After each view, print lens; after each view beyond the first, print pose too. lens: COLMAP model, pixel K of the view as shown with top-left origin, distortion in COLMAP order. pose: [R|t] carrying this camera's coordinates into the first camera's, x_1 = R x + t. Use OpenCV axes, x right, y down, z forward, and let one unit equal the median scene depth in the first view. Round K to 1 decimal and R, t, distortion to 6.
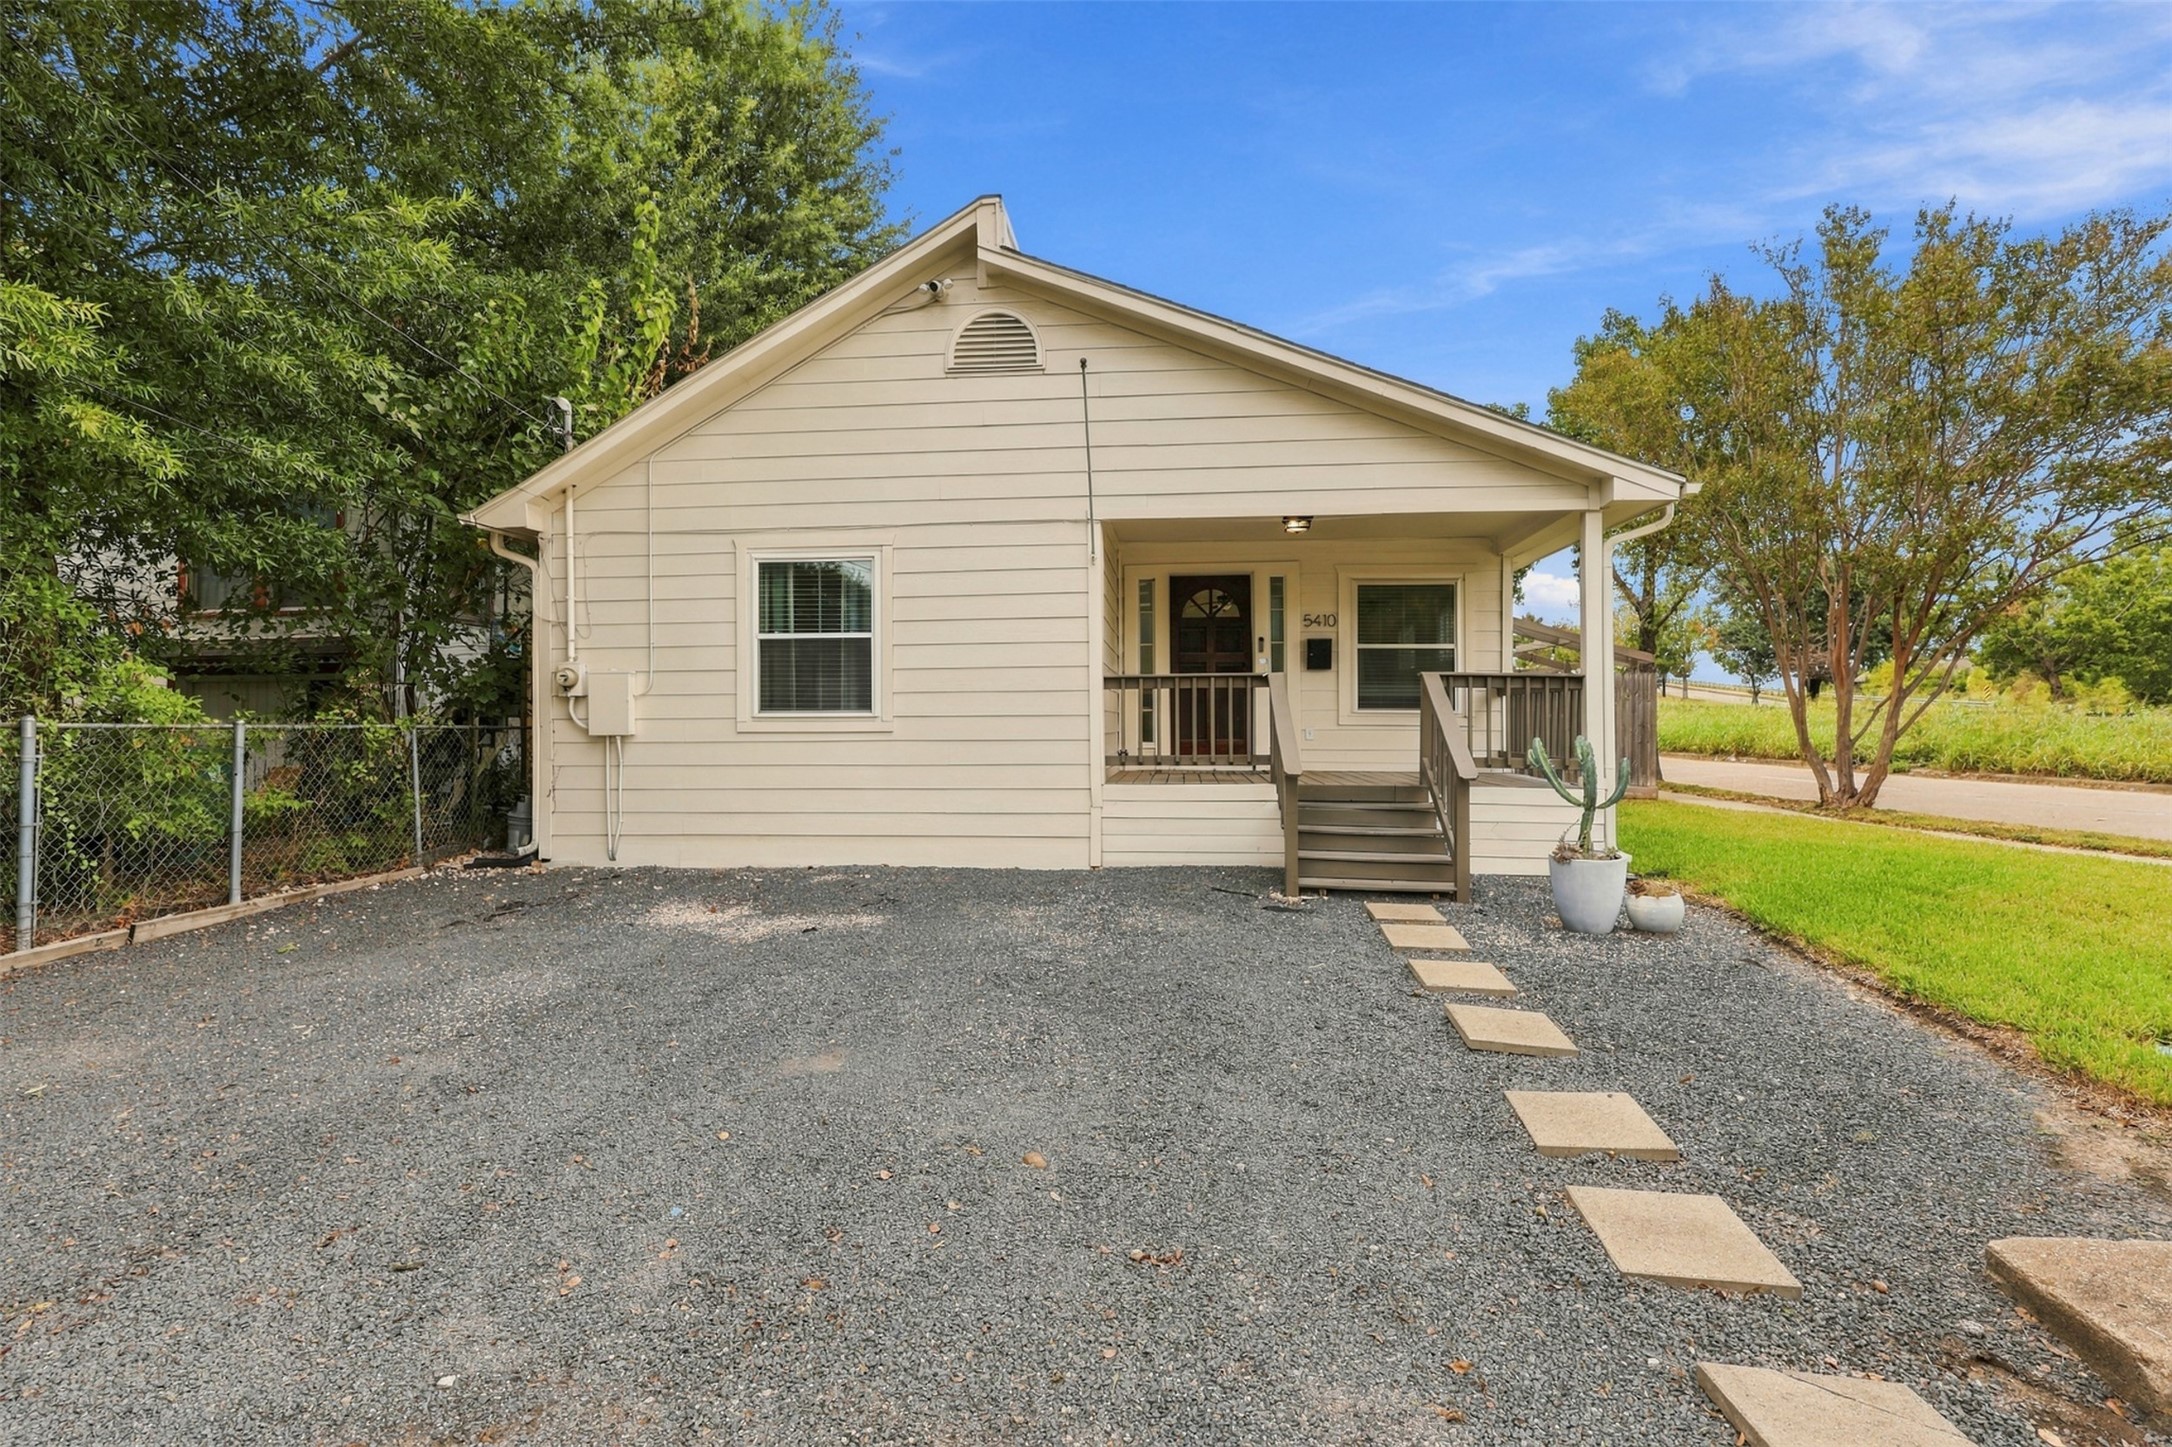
lens RADIAL K [[999.8, 0, 1086.2], [0, 999.8, 724.7], [0, 0, 1]] dist [0.004418, -0.000068]
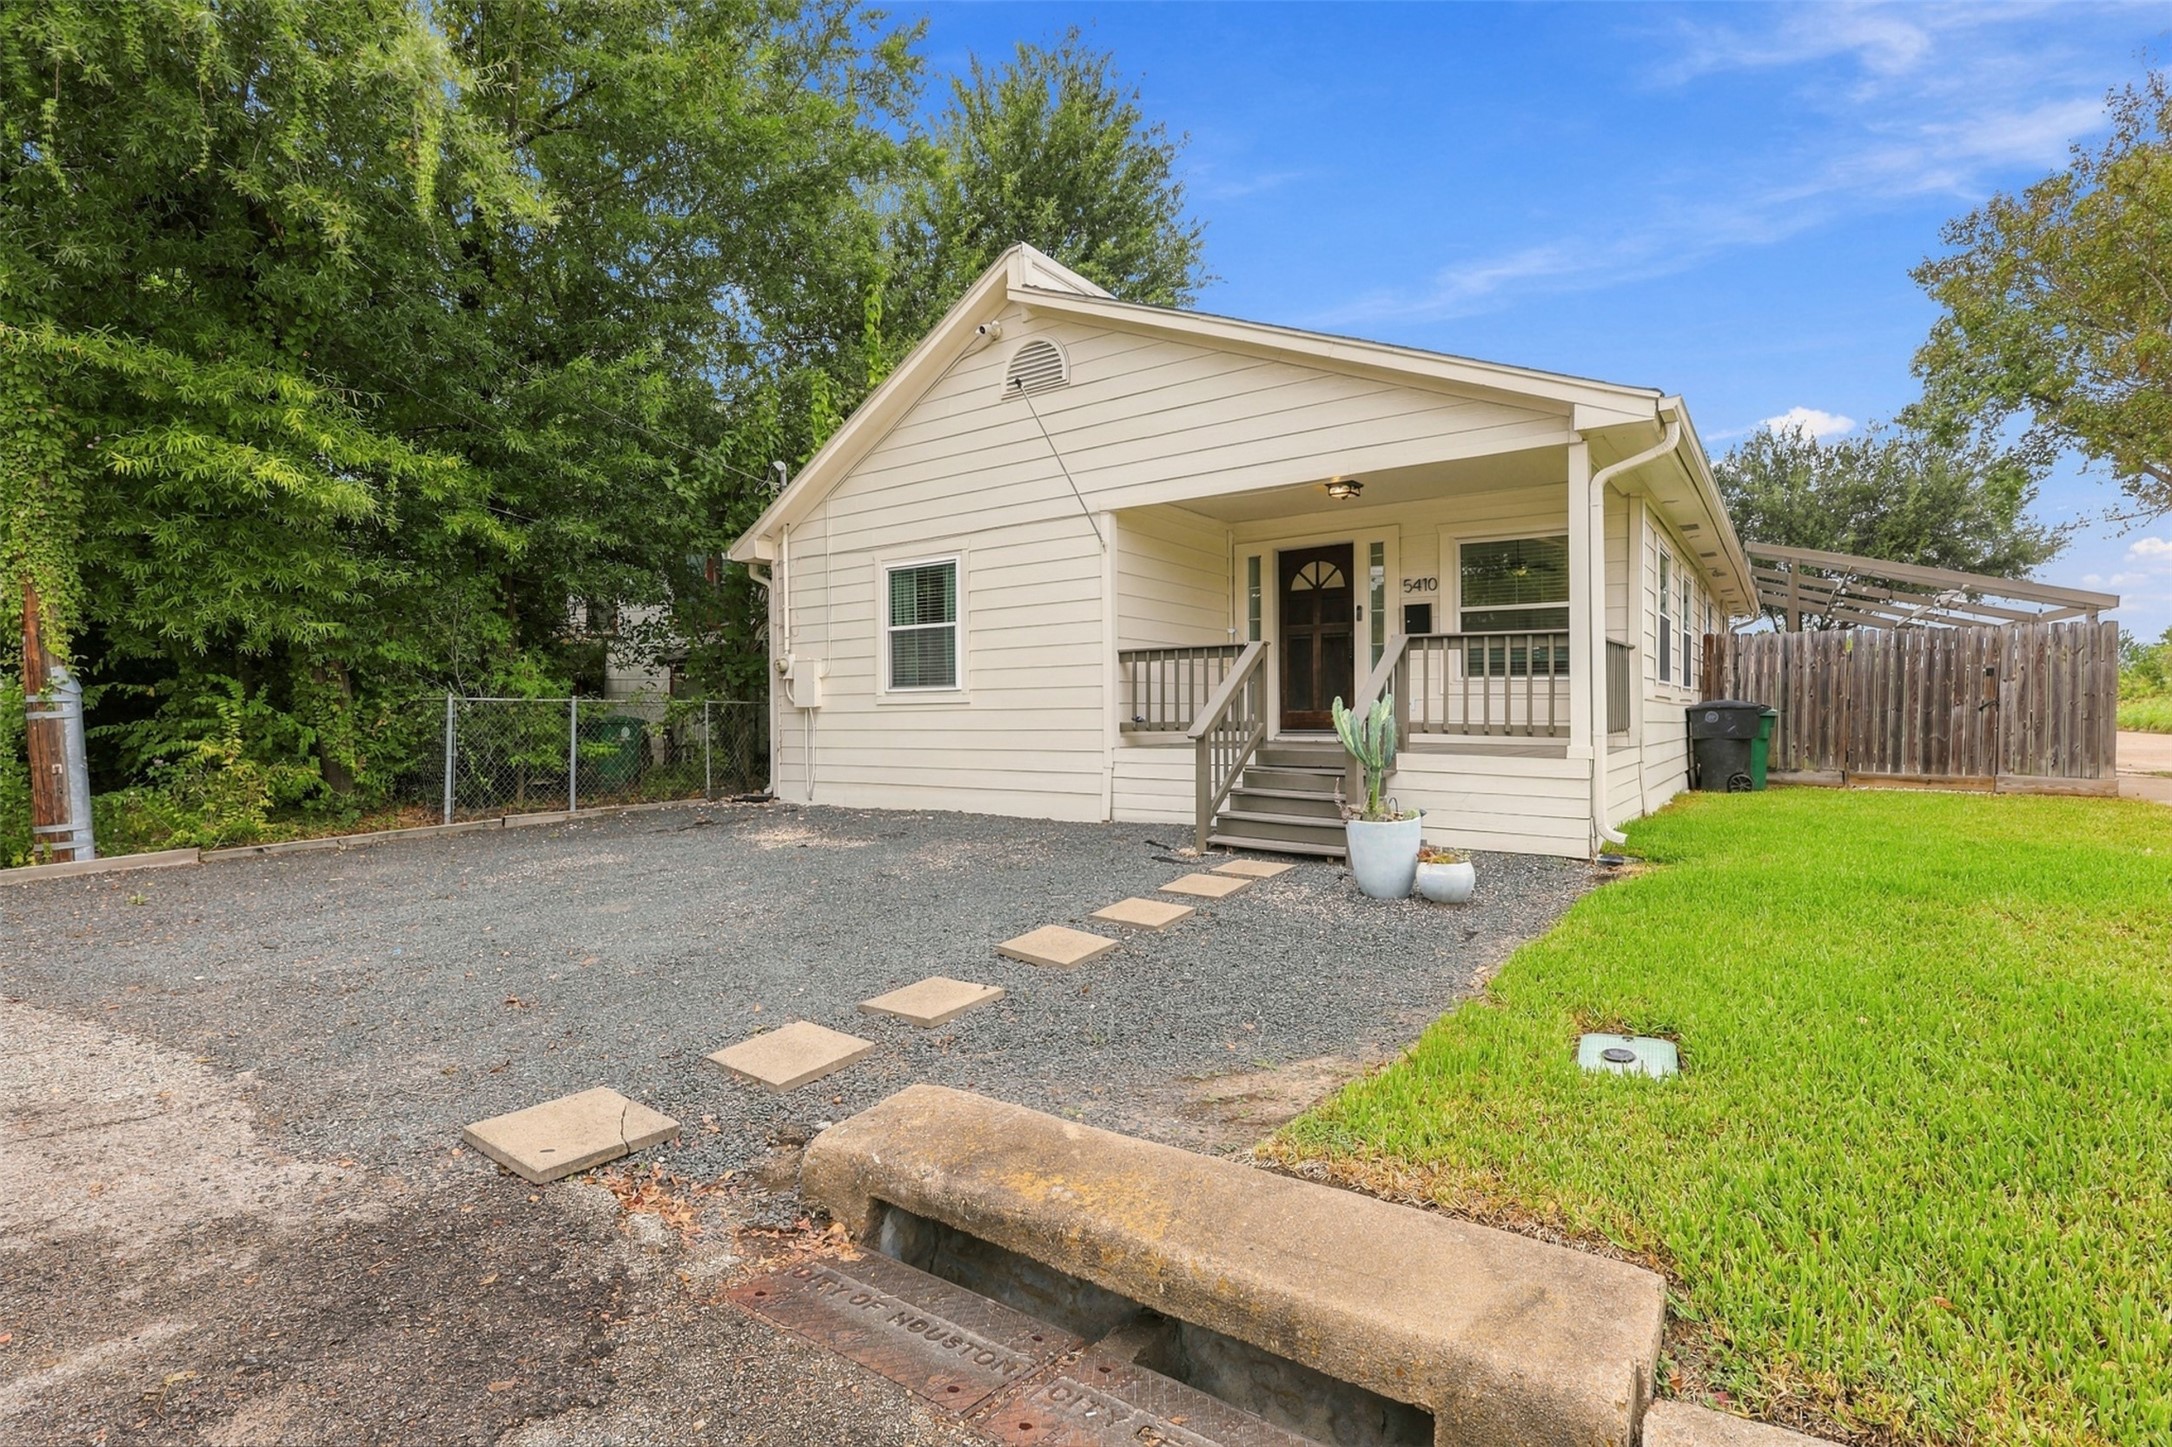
lens RADIAL K [[999.8, 0, 1087.9], [0, 999.8, 726.6], [0, 0, 1]] dist [0.004418, -0.000068]
pose [[0.868334, 0.002950, -0.495972, 0.527226], [0.004740, 0.999887, 0.014246, 0.019222], [0.495958, -0.014721, 0.868222, 0.015339]]
